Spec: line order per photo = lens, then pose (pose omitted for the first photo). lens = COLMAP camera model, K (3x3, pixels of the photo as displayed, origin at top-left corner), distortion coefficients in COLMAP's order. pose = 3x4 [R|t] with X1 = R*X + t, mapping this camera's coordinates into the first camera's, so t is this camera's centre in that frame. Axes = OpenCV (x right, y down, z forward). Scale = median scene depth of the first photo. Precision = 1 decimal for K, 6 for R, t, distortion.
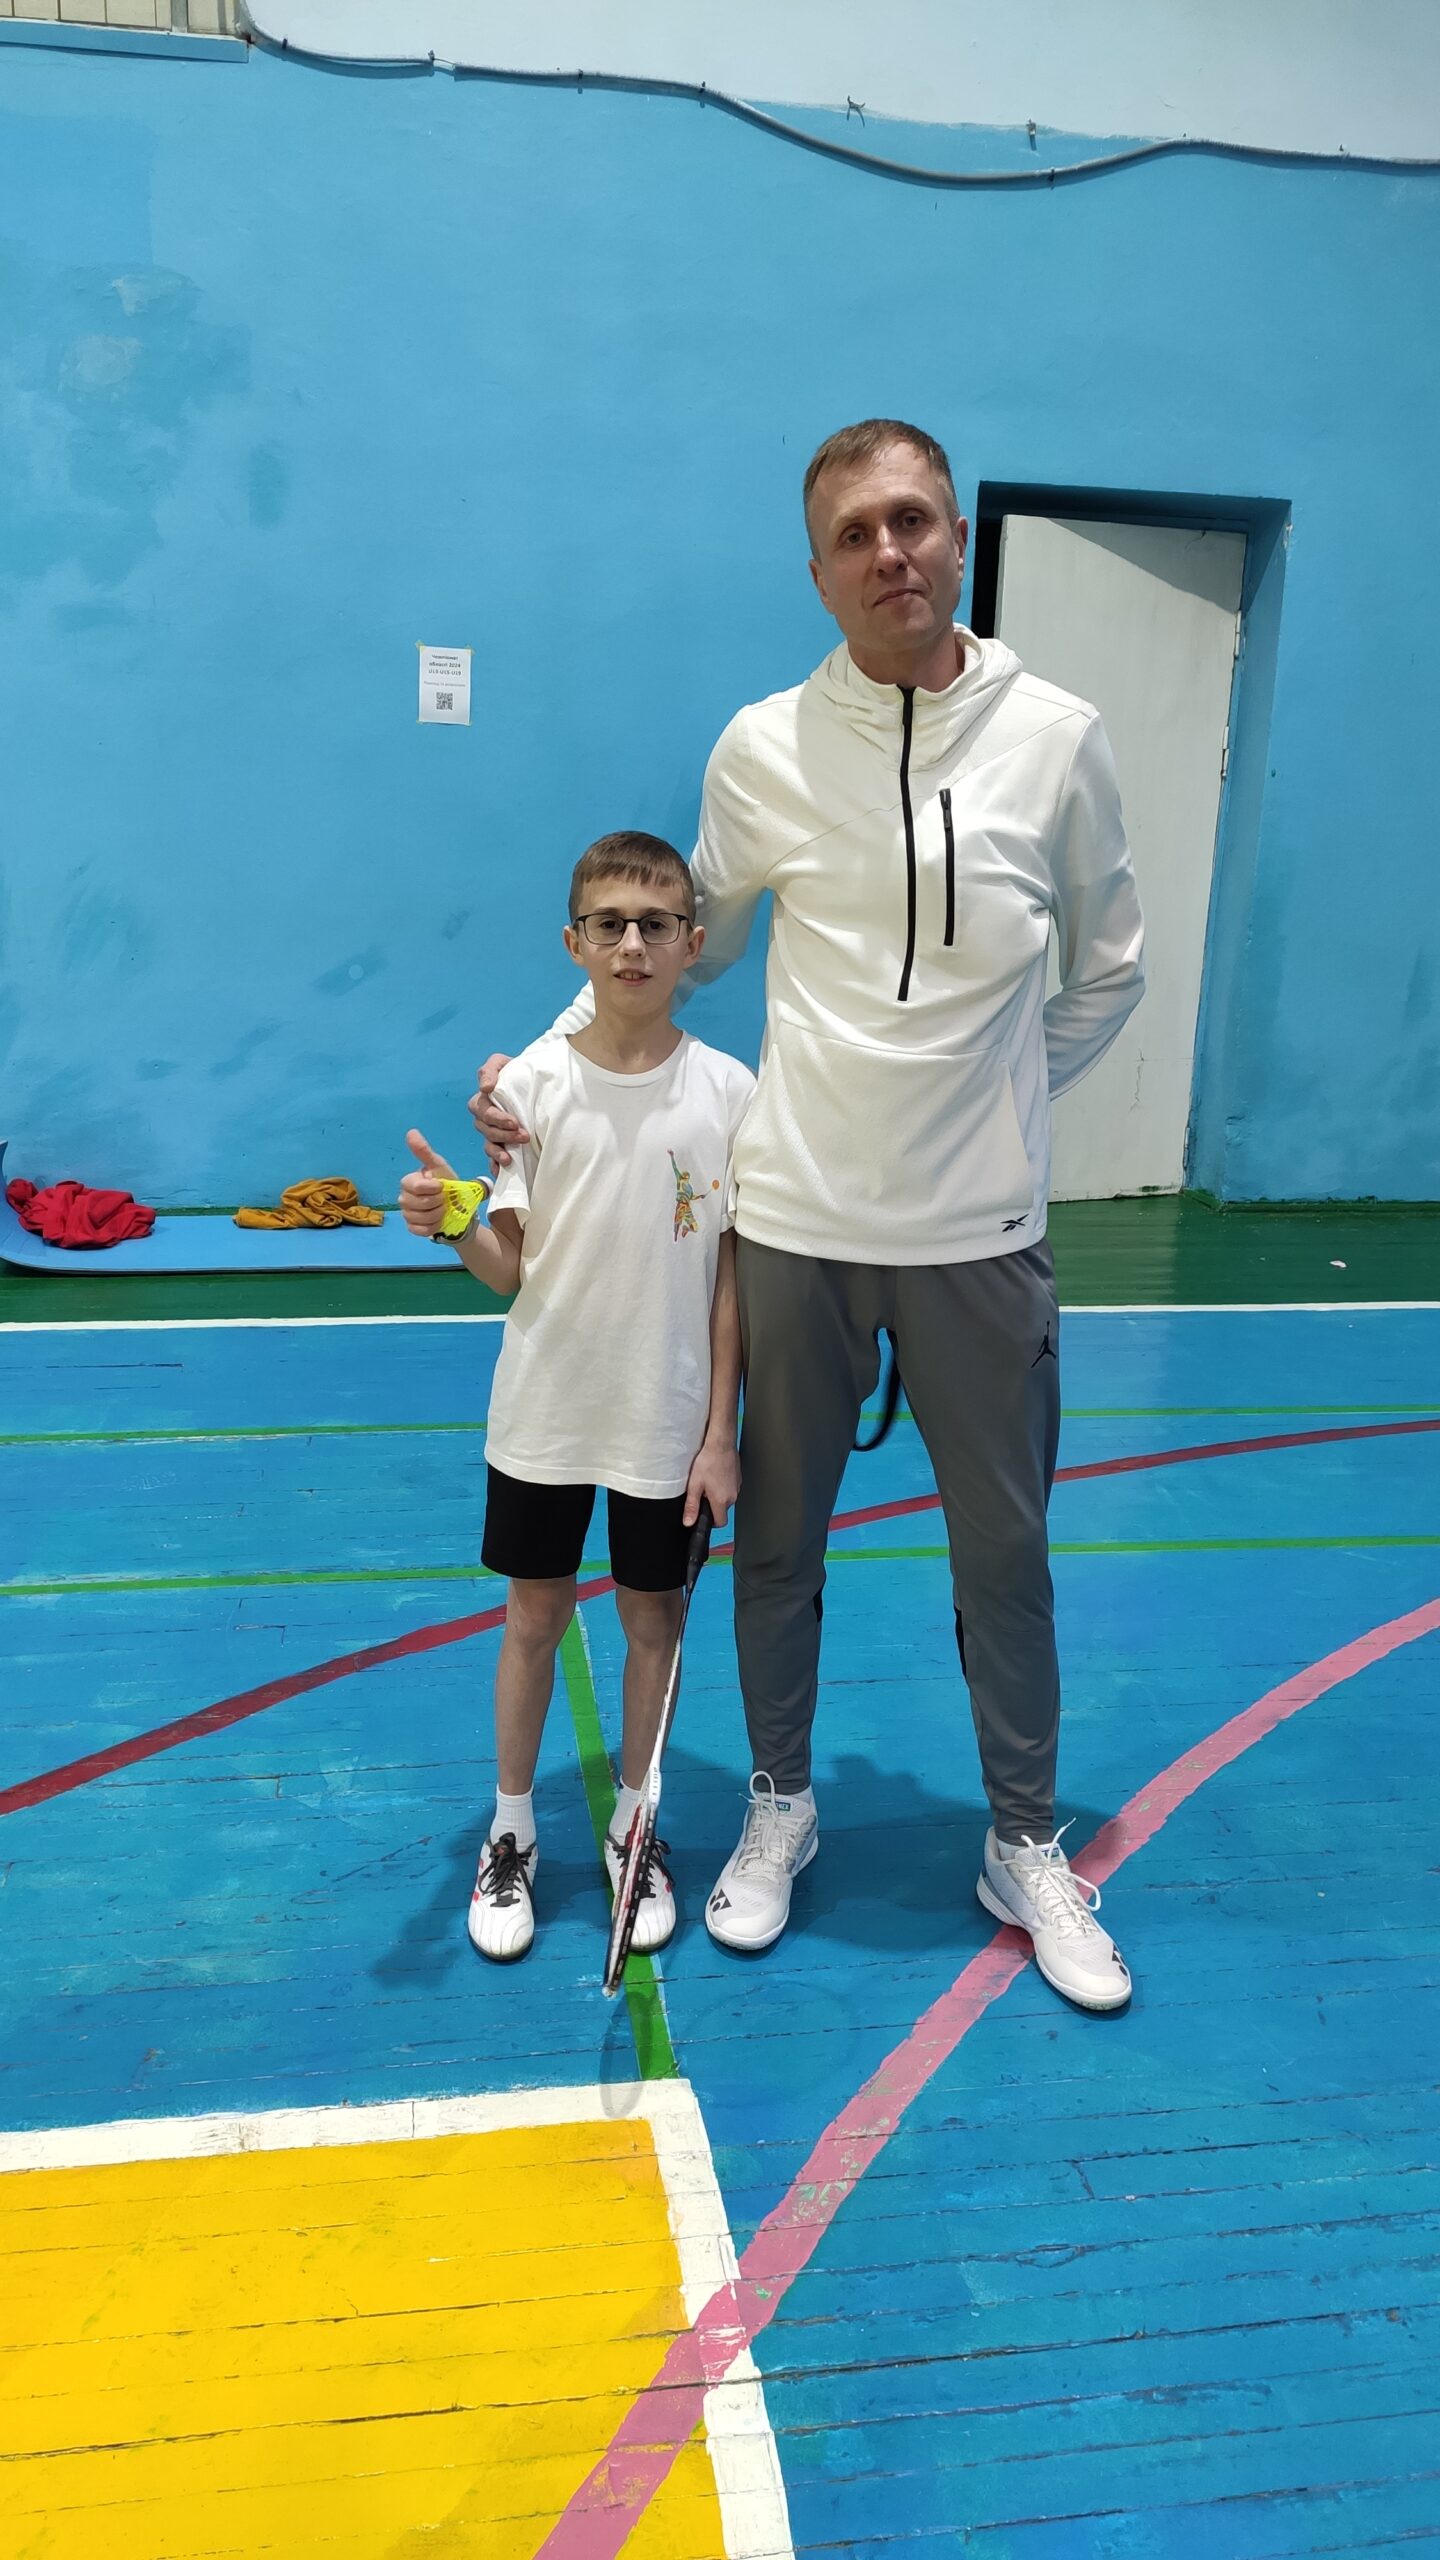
lens RADIAL K [[1908.5, 0, 726.0], [0, 1908.5, 1276.8], [0, 0, 1]] dist [0.083596, -0.104182]
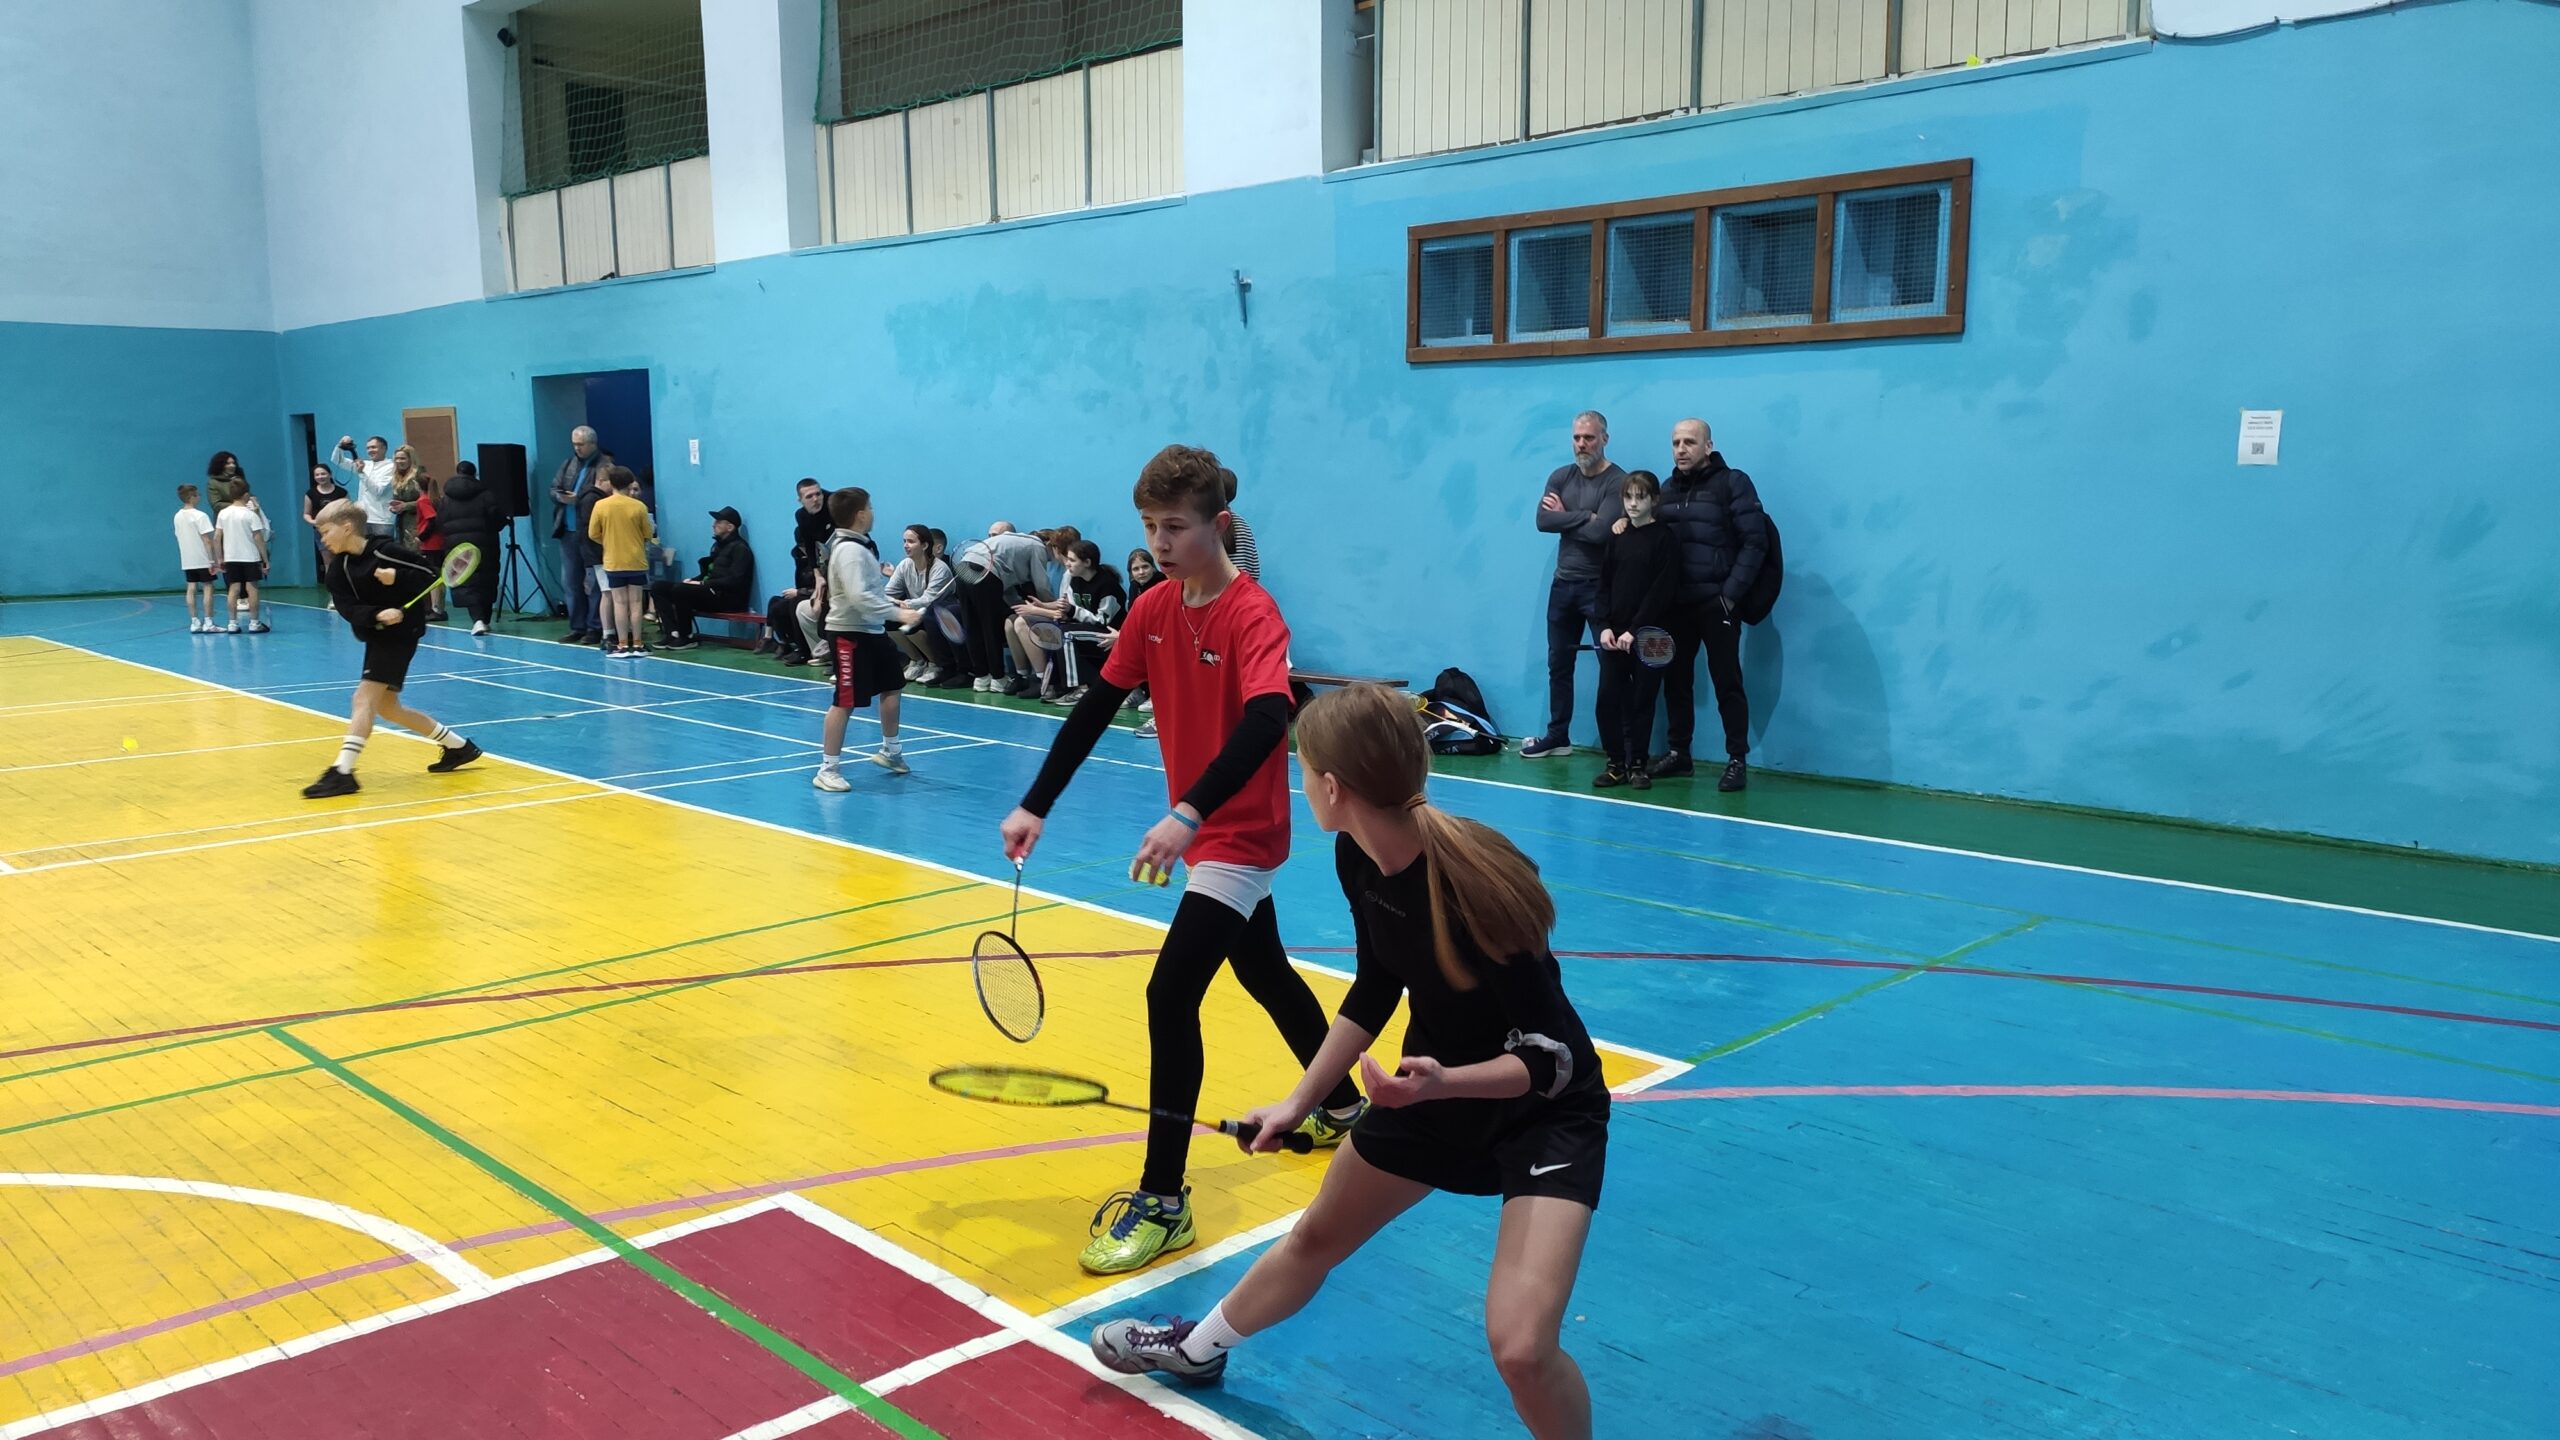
lens RADIAL K [[1908.5, 0, 1300.7], [0, 1908.5, 722.4], [0, 0, 1]] dist [0.083596, -0.104182]
pose [[0.579933, 0.072212, -0.811457, 0.607049], [-0.186856, 0.981300, -0.046215, 0.082731], [0.792946, 0.178427, 0.582581, -0.308361]]
